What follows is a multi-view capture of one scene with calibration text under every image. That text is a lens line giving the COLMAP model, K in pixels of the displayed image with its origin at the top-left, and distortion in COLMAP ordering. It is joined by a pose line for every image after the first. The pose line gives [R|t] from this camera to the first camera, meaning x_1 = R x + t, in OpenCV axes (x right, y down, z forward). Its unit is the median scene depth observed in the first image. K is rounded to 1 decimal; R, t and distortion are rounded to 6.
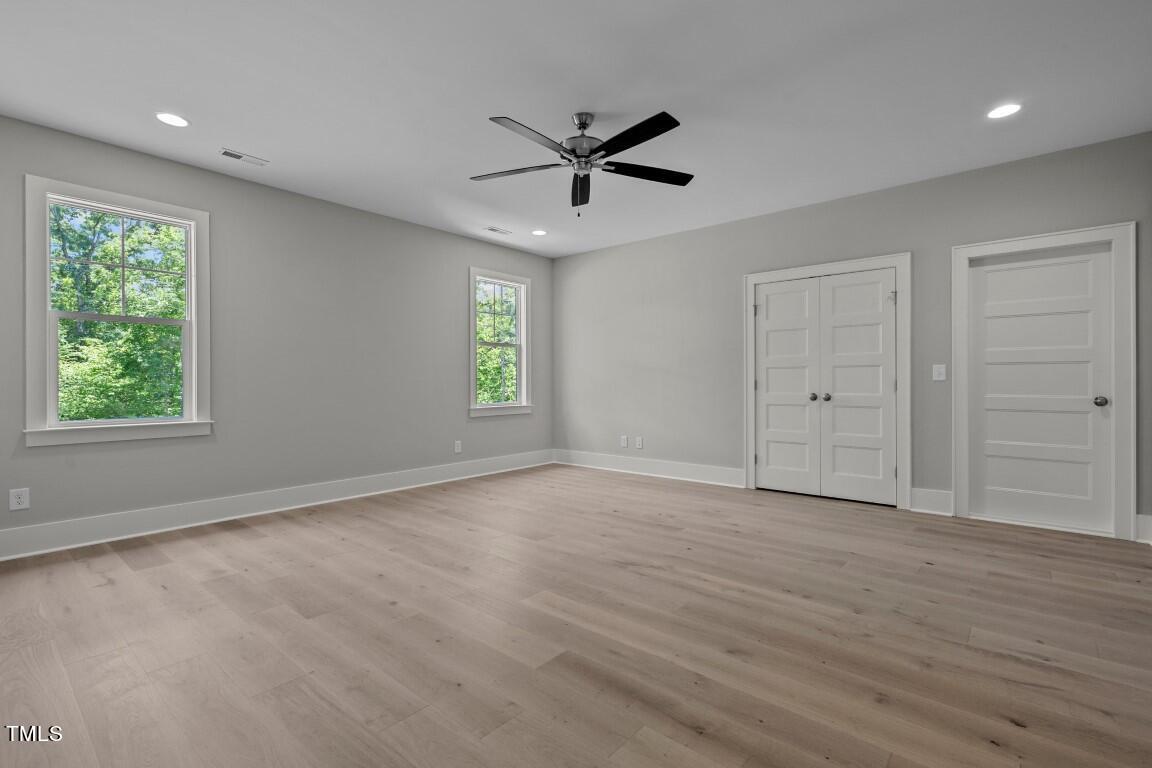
lens RADIAL K [[522.2, 0, 577.5], [0, 522.2, 380.7], [0, 0, 1]] dist [0.002668, 0.000444]
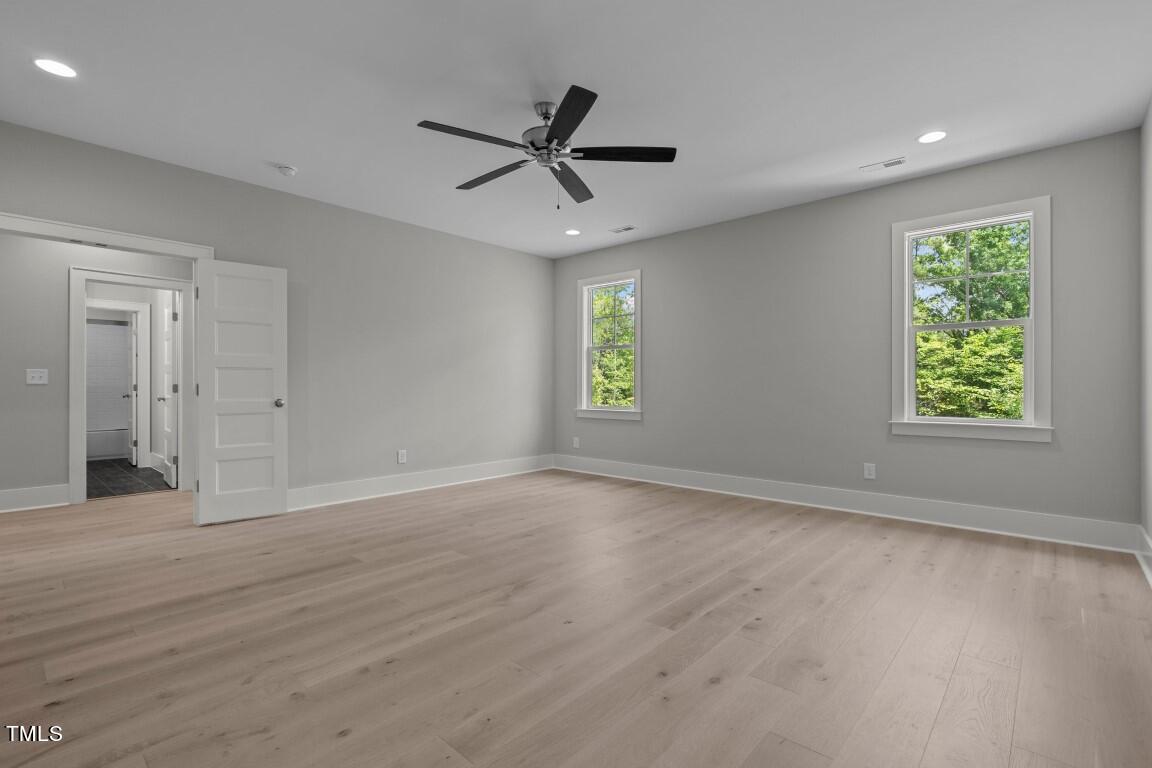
lens RADIAL K [[520.1, 0, 580.9], [0, 520.1, 386.3], [0, 0, 1]] dist [-0.025555, 0.005907]
pose [[-0.016181, 0.005303, -0.999855, 0.942663], [0.002616, 0.999983, 0.005261, -0.000136], [0.999866, -0.002531, -0.016195, 1.065356]]
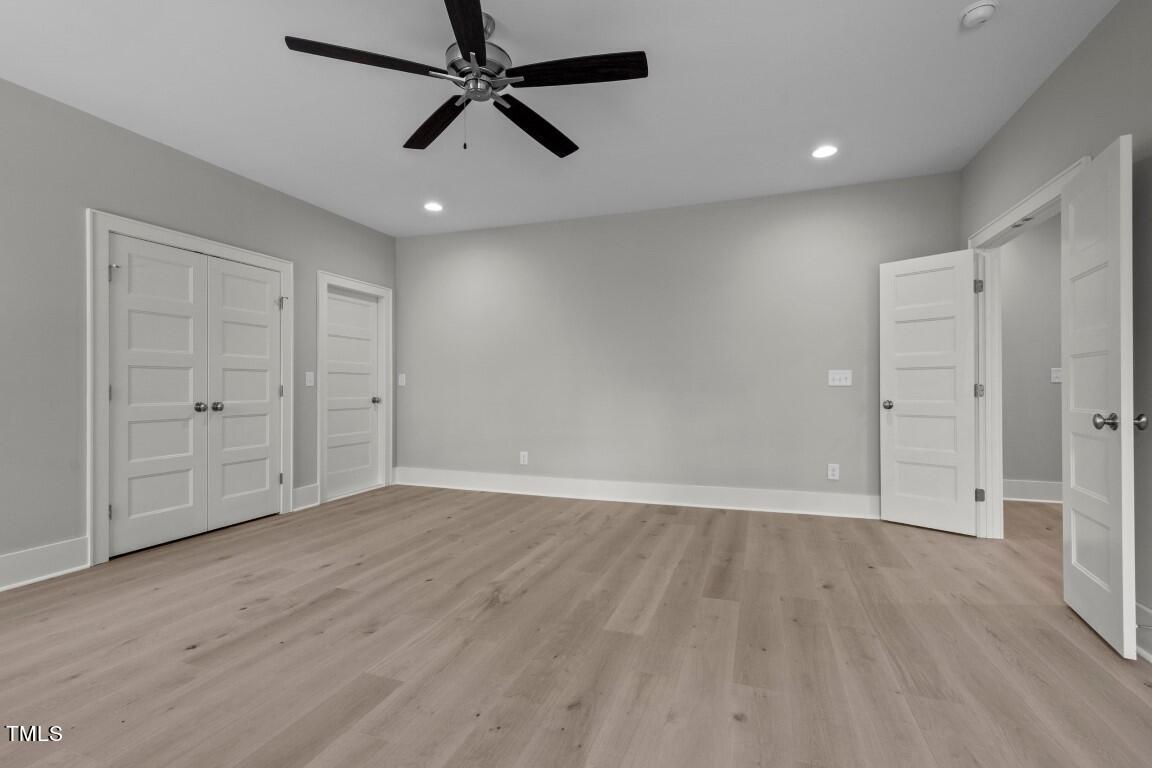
lens RADIAL K [[522.2, 0, 577.5], [0, 522.2, 380.7], [0, 0, 1]] dist [0.002668, 0.000444]
pose [[-0.362248, 0.014344, 0.931971, -0.707240], [0.001302, 0.999888, -0.014883, 0.006243], [-0.932081, -0.004178, -0.362226, 1.123506]]
